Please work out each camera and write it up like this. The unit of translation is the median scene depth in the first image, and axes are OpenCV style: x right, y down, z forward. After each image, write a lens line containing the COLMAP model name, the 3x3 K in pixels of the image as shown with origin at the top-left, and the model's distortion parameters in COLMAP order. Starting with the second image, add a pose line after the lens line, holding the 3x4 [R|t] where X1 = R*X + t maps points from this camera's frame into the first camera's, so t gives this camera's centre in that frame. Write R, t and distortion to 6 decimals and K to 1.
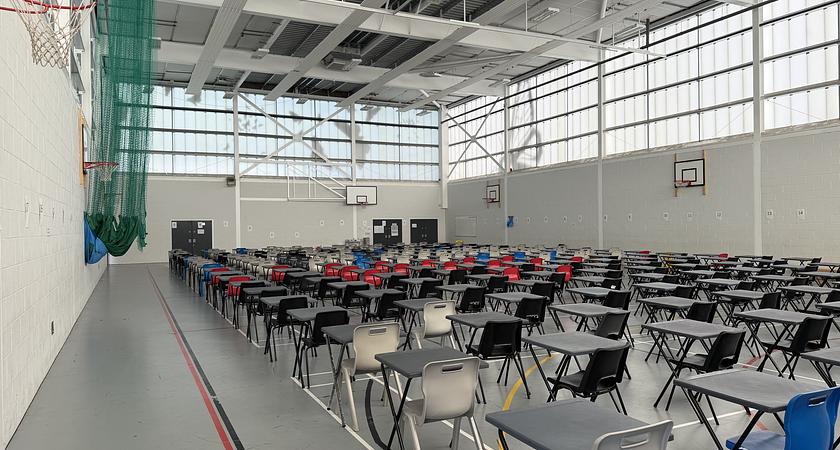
lens RADIAL K [[585.8, 0, 420.0], [0, 585.8, 225.0], [0, 0, 1]] dist [0.131371, -0.162298]
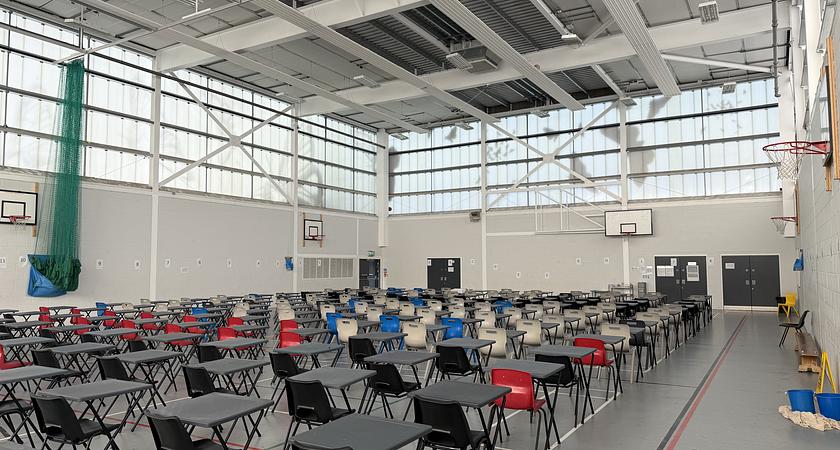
lens RADIAL K [[585.8, 0, 420.0], [0, 585.8, 225.0], [0, 0, 1]] dist [0.131371, -0.162298]
pose [[0.538654, -0.052257, -0.840905, 0.378544], [-0.006003, 0.997811, -0.065853, 0.001692], [0.842506, 0.040520, 0.537162, 0.399171]]
